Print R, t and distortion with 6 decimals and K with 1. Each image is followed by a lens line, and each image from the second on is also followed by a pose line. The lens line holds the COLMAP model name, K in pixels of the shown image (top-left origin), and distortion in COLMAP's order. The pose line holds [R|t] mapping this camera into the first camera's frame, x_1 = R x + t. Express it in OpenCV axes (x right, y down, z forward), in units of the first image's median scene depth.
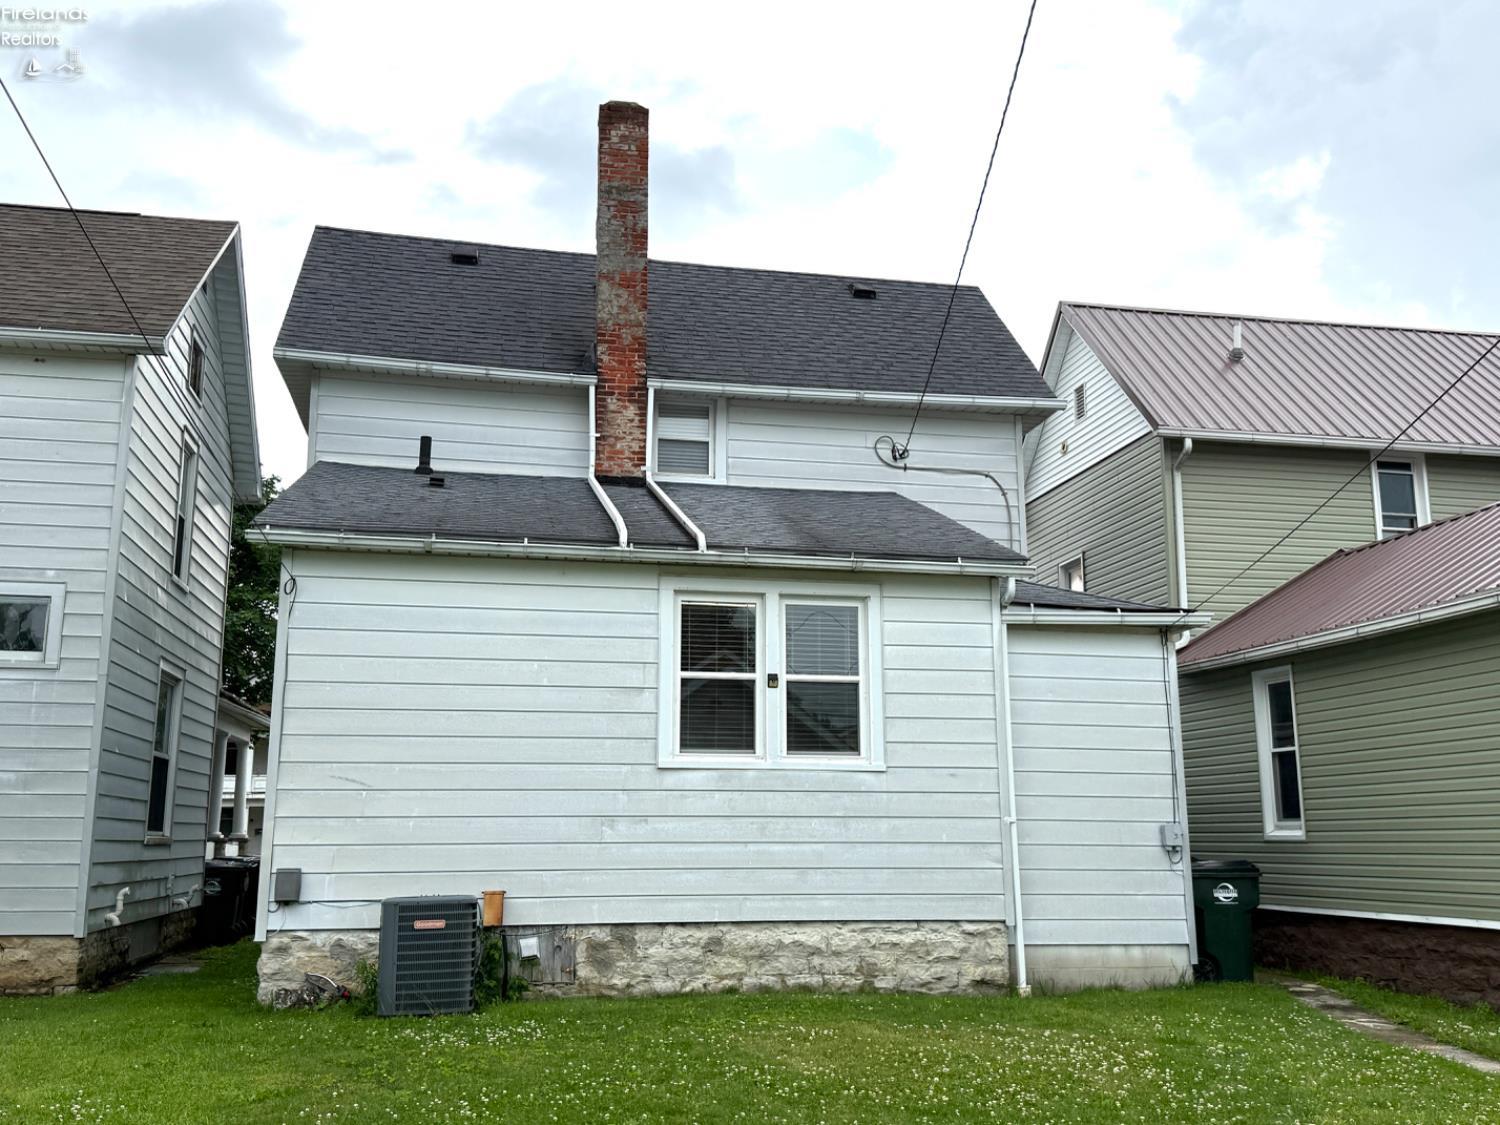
lens RADIAL K [[1396.7, 0, 747.8], [0, 1396.7, 564.8], [0, 0, 1]] dist [0.067717, 0.000000]
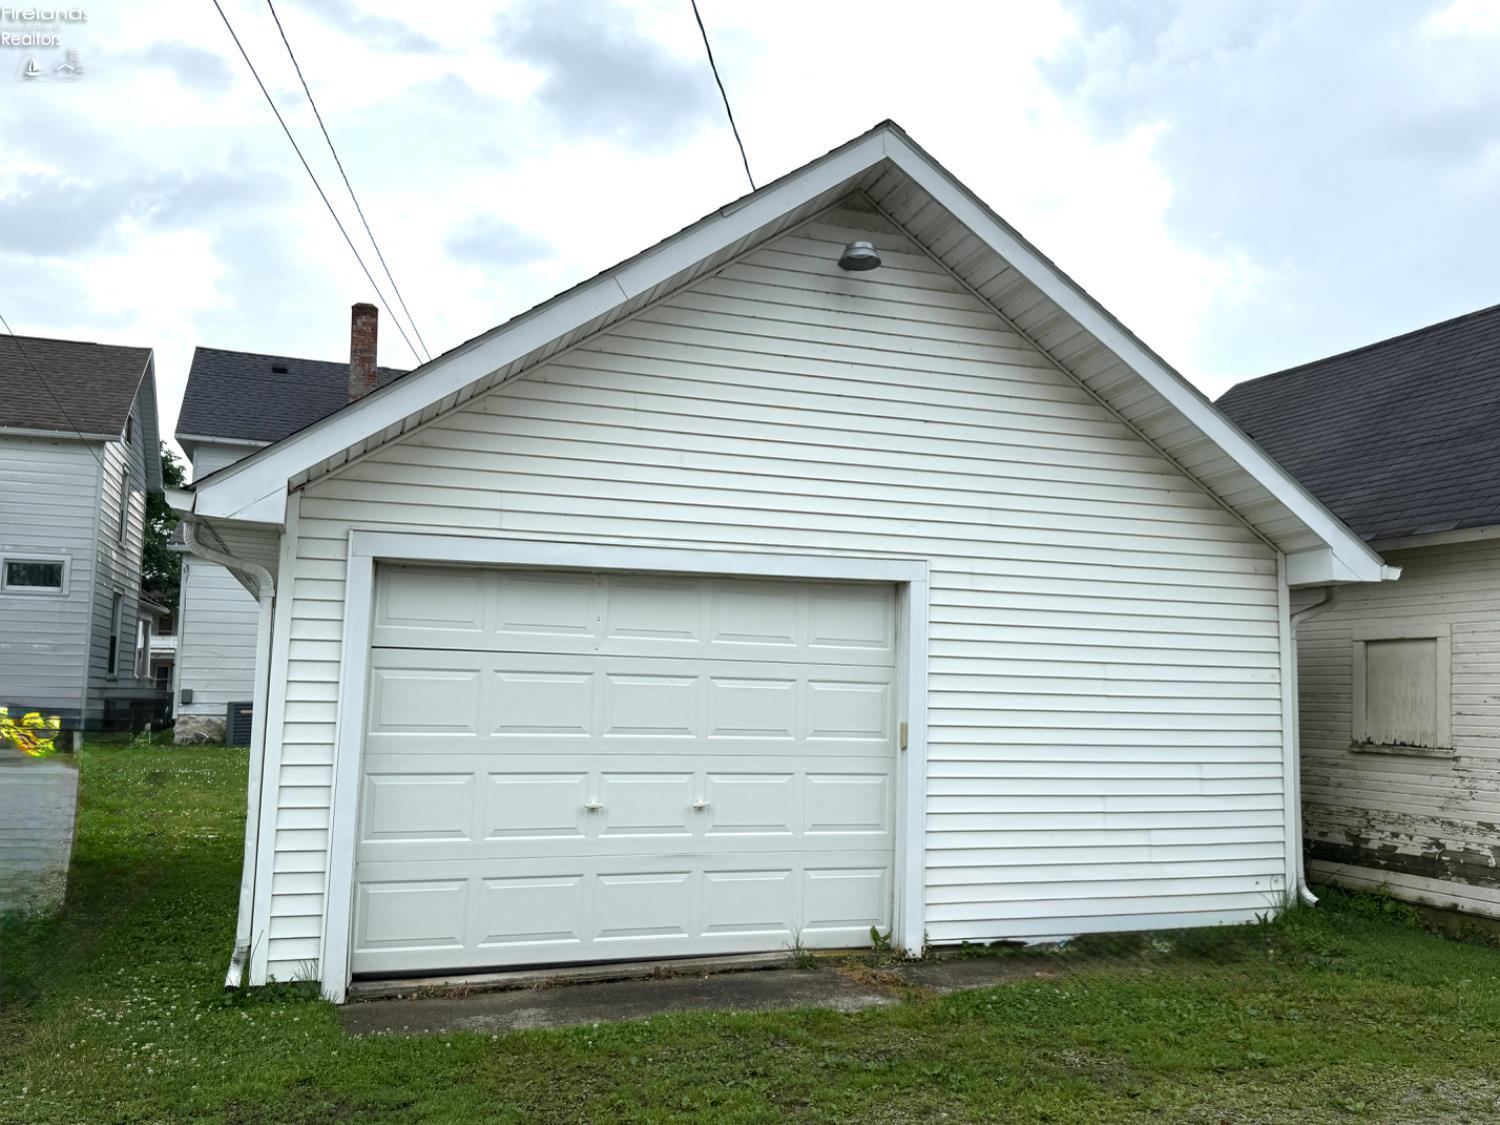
lens RADIAL K [[1176.7, 0, 754.7], [0, 1176.7, 562.5], [0, 0, 1]] dist [-0.003871, 0.004408]
pose [[0.988133, 0.025265, 0.151509, 0.219352], [-0.038200, 0.995811, 0.083079, -0.138766], [-0.148775, -0.087881, 0.984958, -0.749639]]
